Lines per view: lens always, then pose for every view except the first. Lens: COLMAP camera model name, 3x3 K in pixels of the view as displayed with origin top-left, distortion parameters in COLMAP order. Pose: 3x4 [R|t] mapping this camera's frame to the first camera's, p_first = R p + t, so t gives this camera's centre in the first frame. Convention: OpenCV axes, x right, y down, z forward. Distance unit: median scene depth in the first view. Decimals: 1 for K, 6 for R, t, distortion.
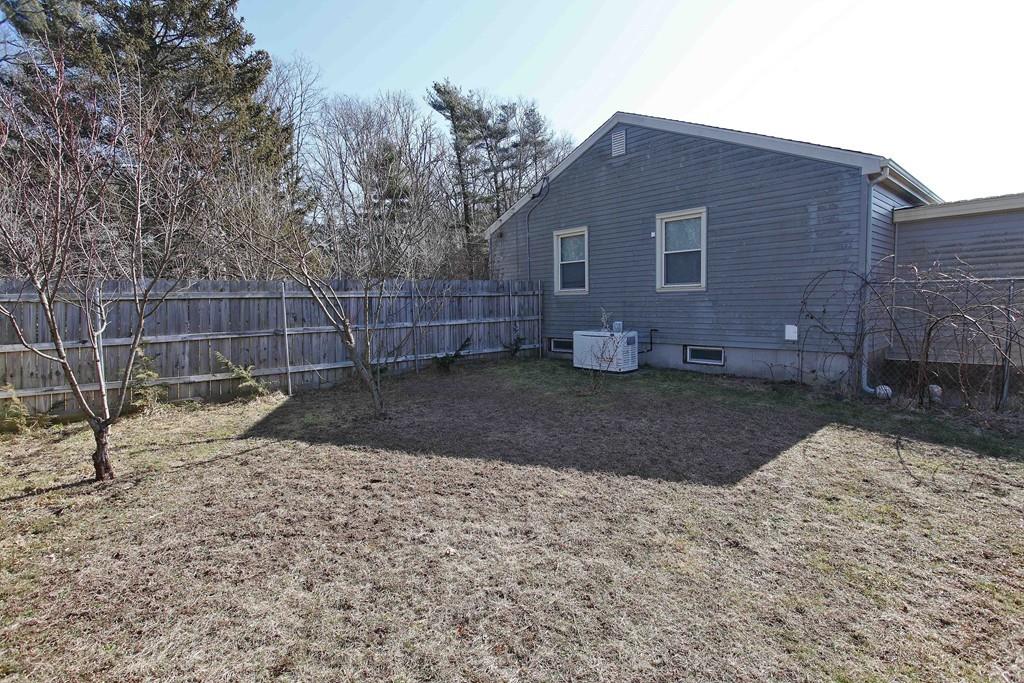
lens RADIAL K [[496.3, 0, 516.8], [0, 496.3, 340.8], [0, 0, 1]] dist [-0.042547, 0.004607]
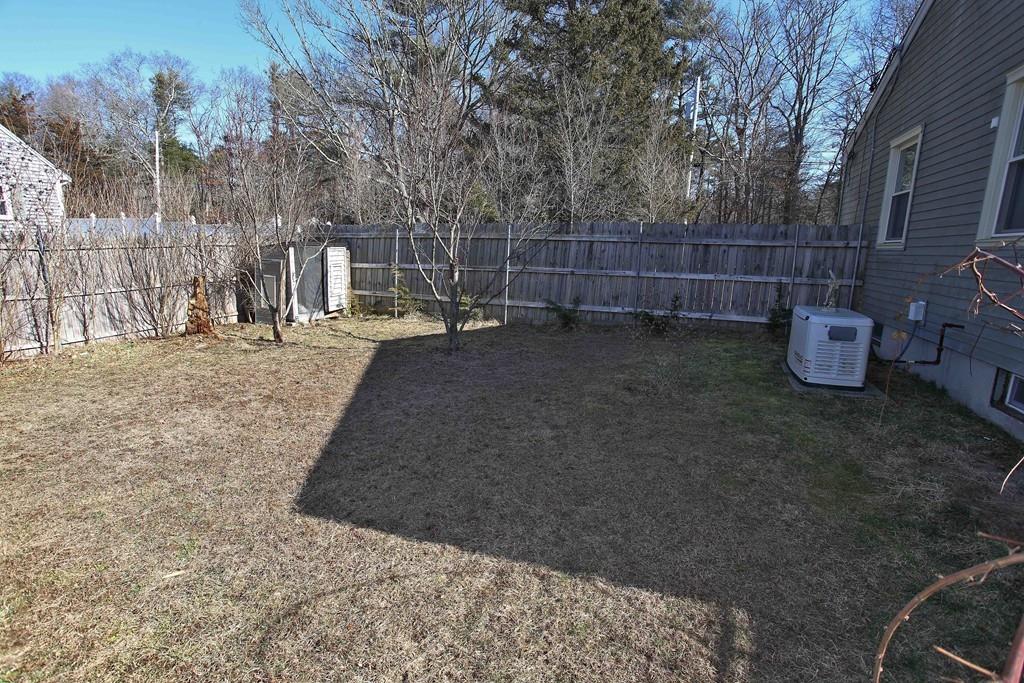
lens RADIAL K [[496.3, 0, 513.3], [0, 496.3, 342.4], [0, 0, 1]] dist [-0.042547, 0.004607]
pose [[0.484569, 0.196426, -0.852414, 0.478945], [-0.104428, 0.980484, 0.166573, -0.039077], [0.868497, 0.008300, 0.495625, 0.387144]]
